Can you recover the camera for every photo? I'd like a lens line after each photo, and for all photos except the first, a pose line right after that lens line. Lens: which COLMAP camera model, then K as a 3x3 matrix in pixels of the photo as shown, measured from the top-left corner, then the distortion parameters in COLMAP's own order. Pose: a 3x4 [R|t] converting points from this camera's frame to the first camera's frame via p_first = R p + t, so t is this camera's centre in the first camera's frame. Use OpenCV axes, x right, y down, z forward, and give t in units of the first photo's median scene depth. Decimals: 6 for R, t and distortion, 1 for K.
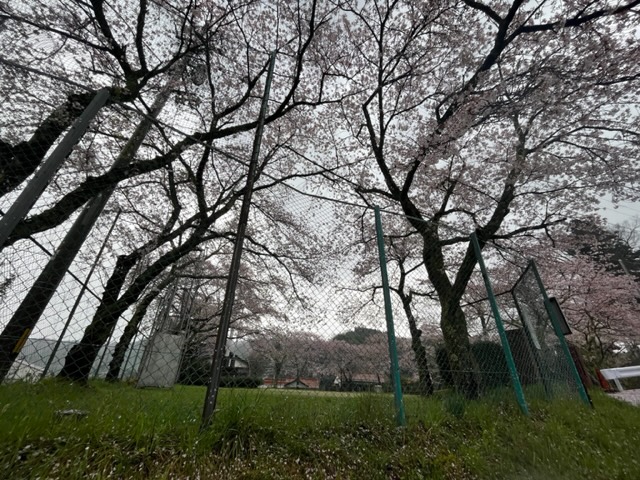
lens RADIAL K [[265.1, 0, 322.0], [0, 265.1, 238.2], [0, 0, 1]] dist [0.000751, -0.000140]
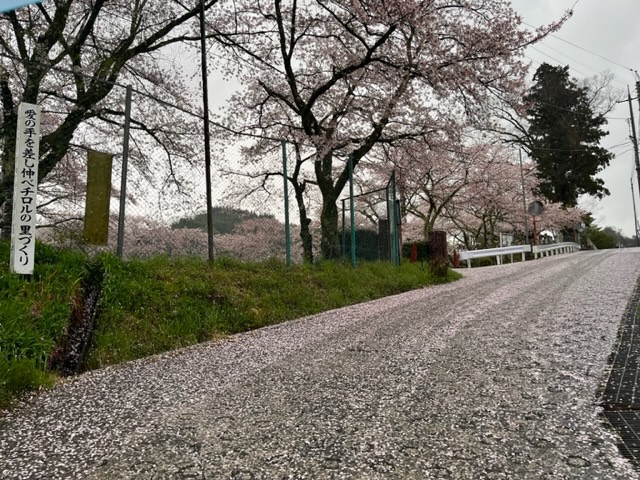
lens RADIAL K [[487.2, 0, 318.0], [0, 487.2, 236.0], [0, 0, 1]] dist [0.072357, -0.079305]
pose [[0.944592, -0.009811, 0.328101, -0.189940], [-0.113621, 0.927990, 0.354859, -0.232286], [-0.307956, -0.372476, 0.875457, -0.599111]]
